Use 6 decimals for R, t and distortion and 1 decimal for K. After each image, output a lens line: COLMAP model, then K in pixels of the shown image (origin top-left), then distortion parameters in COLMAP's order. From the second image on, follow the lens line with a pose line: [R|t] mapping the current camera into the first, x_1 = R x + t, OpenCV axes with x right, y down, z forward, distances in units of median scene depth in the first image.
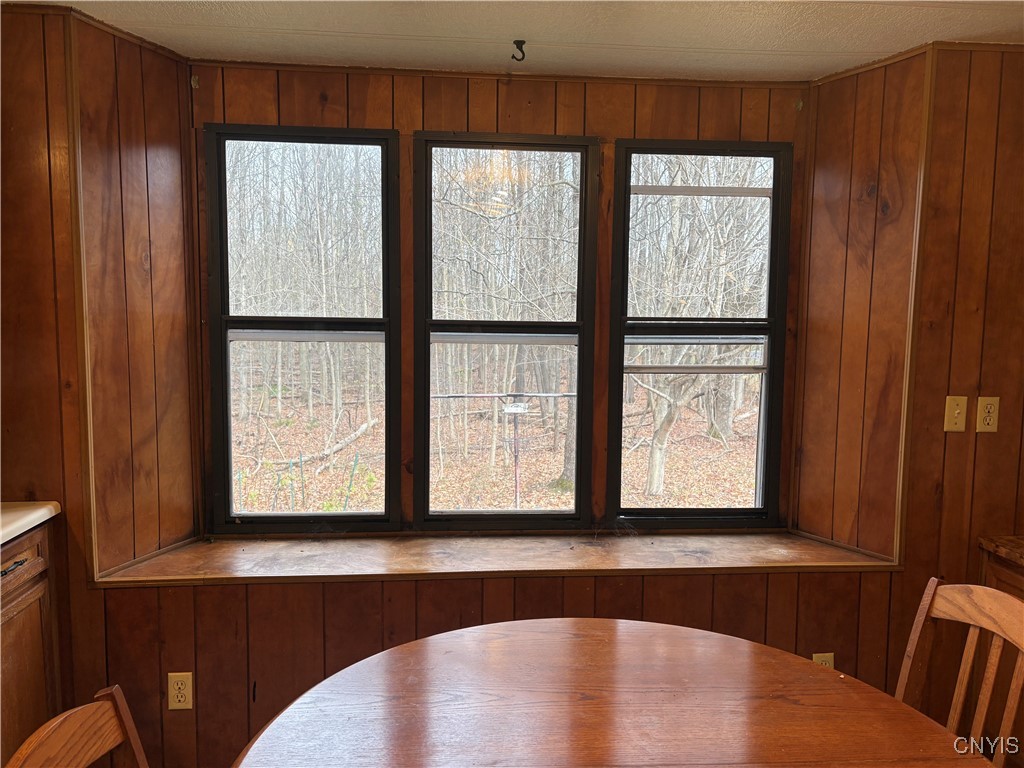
lens RADIAL K [[772.8, 0, 514.6], [0, 772.8, 383.1], [0, 0, 1]] dist [0.041550, -0.030406]
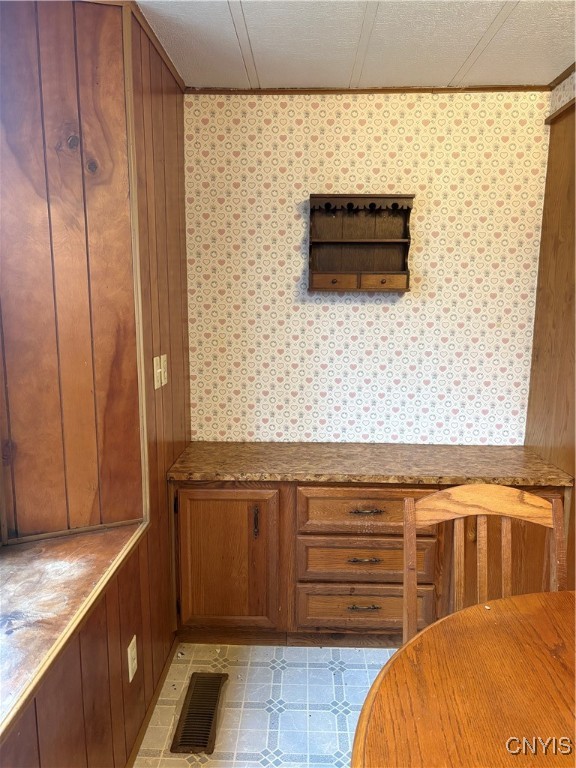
lens RADIAL K [[579.6, 0, 280.5], [0, 579.6, 386.6], [0, 0, 1]] dist [0.041550, -0.030406]
pose [[0.126516, -0.161411, 0.978744, -0.218032], [0.092319, 0.984306, 0.150395, -0.047234], [-0.987659, 0.071329, 0.139432, 0.678870]]
